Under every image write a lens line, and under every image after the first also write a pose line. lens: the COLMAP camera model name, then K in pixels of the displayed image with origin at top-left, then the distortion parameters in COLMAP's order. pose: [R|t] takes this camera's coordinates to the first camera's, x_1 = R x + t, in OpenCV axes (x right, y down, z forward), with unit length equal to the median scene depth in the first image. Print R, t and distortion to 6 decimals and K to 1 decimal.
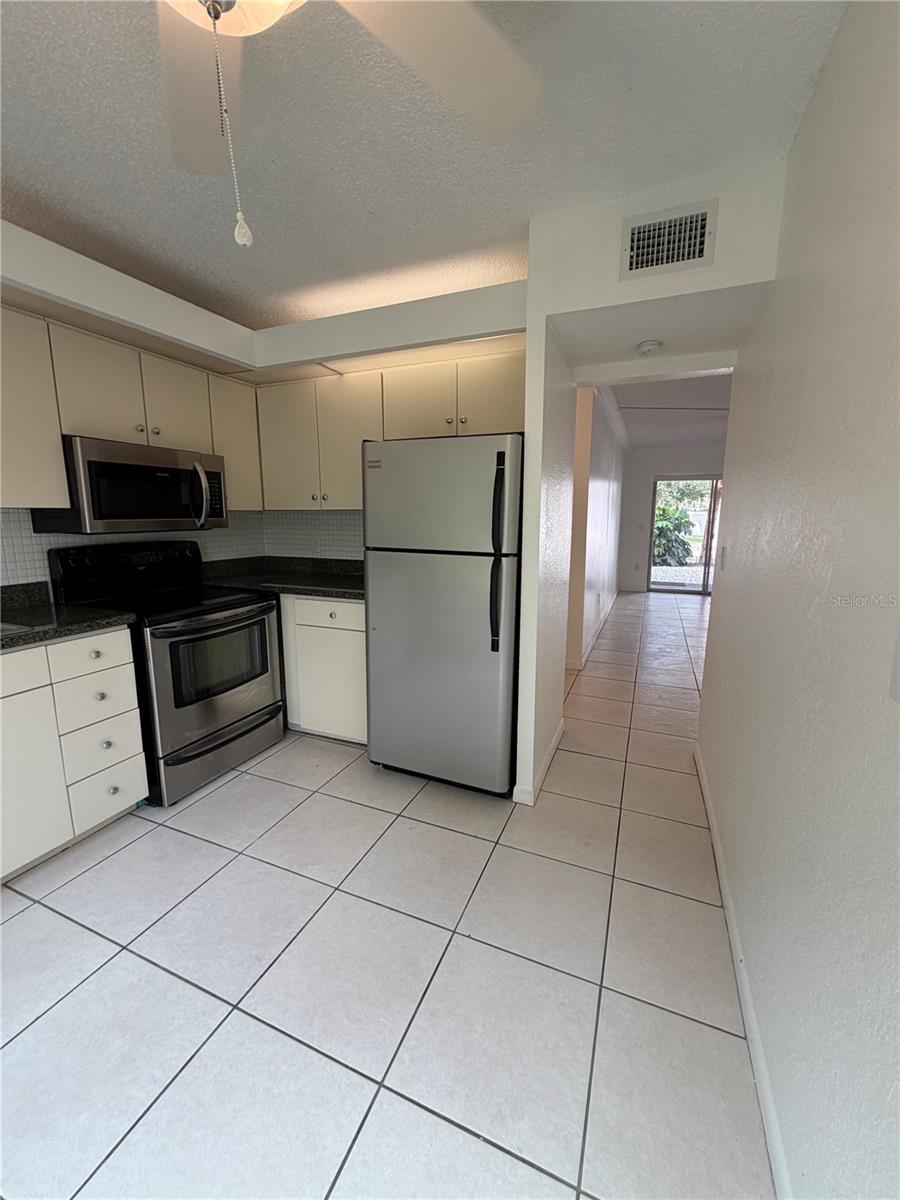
lens RADIAL K [[477.5, 0, 451.3], [0, 477.5, 596.4], [0, 0, 1]] dist [-0.000590, 0.000334]
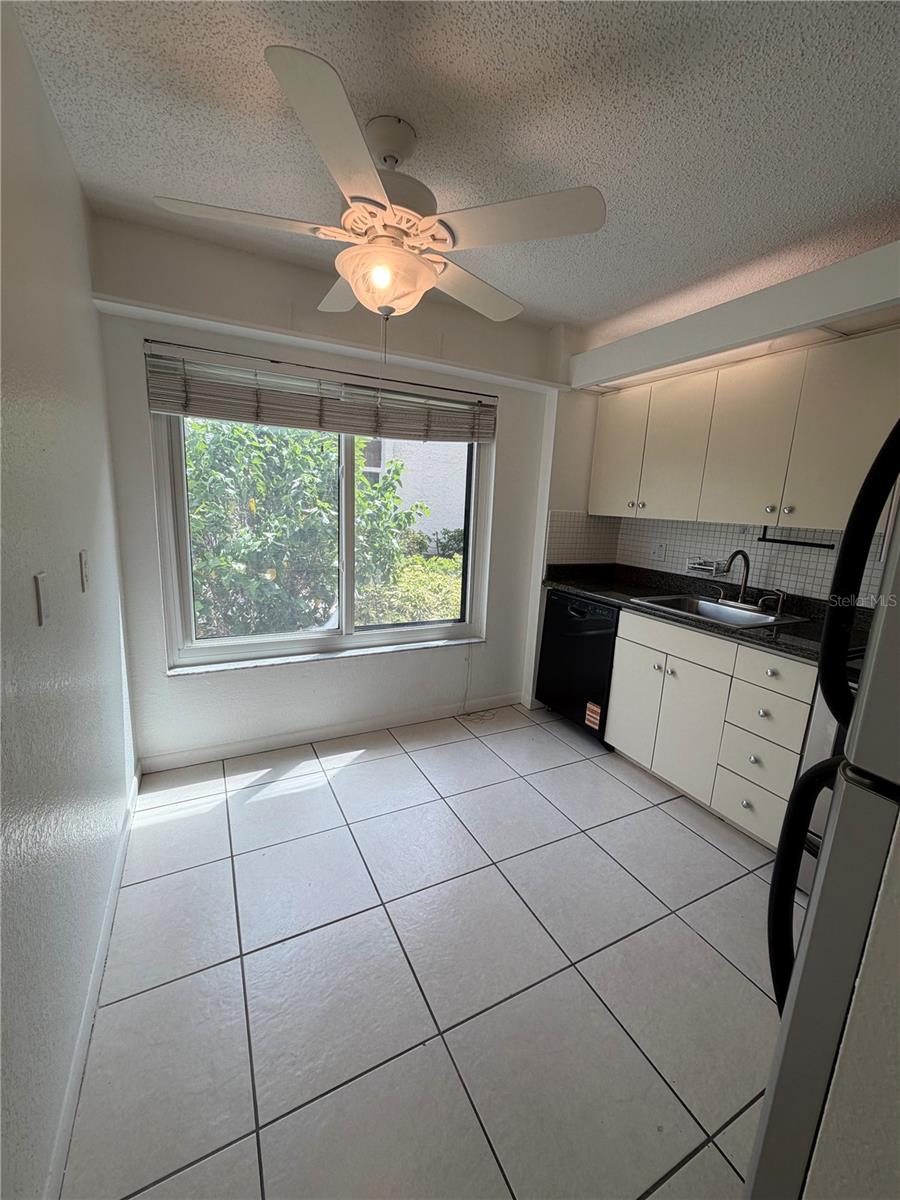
lens RADIAL K [[478.4, 0, 449.4], [0, 478.4, 594.2], [0, 0, 1]] dist [0.000873, -0.000374]
pose [[-0.642367, 0.113109, -0.758005, 0.352164], [-0.177392, 0.940247, 0.290633, -0.166224], [0.745585, 0.321157, -0.583919, 0.821544]]
